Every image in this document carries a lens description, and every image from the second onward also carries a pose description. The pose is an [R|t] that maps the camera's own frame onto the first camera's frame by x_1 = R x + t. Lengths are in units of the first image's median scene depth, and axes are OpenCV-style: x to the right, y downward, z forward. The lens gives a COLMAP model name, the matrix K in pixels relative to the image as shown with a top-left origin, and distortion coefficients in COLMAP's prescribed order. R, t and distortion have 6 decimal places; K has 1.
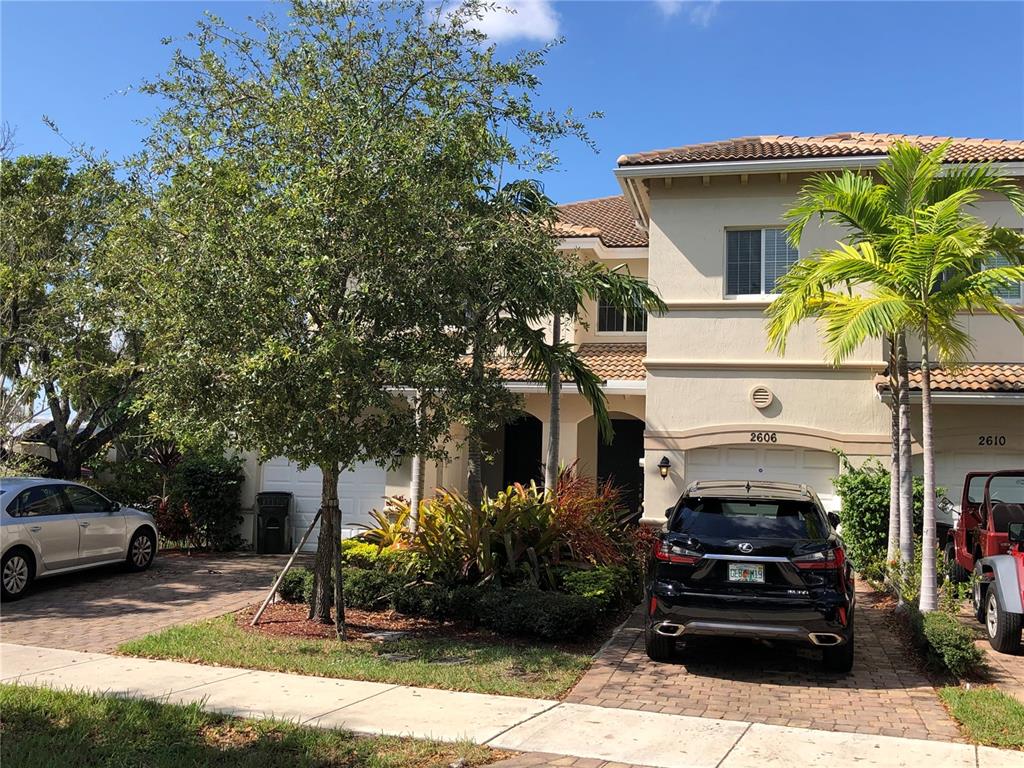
lens RADIAL K [[1122.0, 0, 503.4], [0, 1122.0, 376.4], [0, 0, 1]] dist [0.028471, 0.000000]
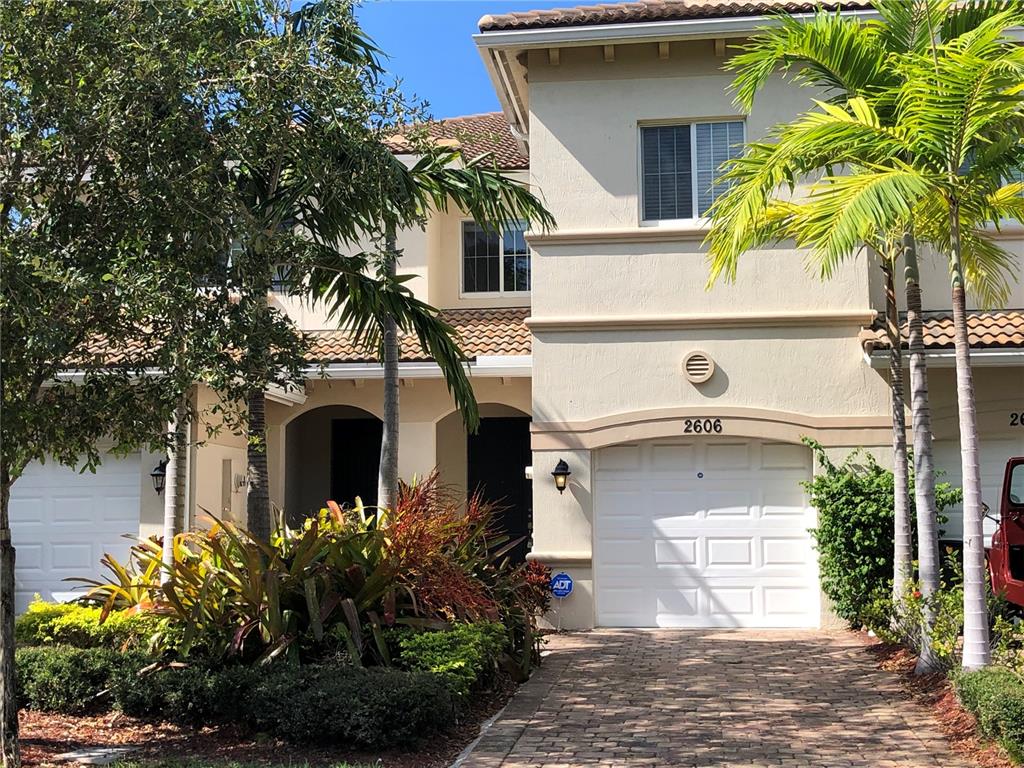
lens RADIAL K [[1389.7, 0, 518.3], [0, 1389.7, 377.5], [0, 0, 1]] dist [0.047764, 0.000000]
pose [[0.993819, -0.025715, 0.107994, 0.031812], [0.027925, 0.999429, -0.019010, 0.040079], [-0.107443, 0.021909, 0.993970, 0.185376]]
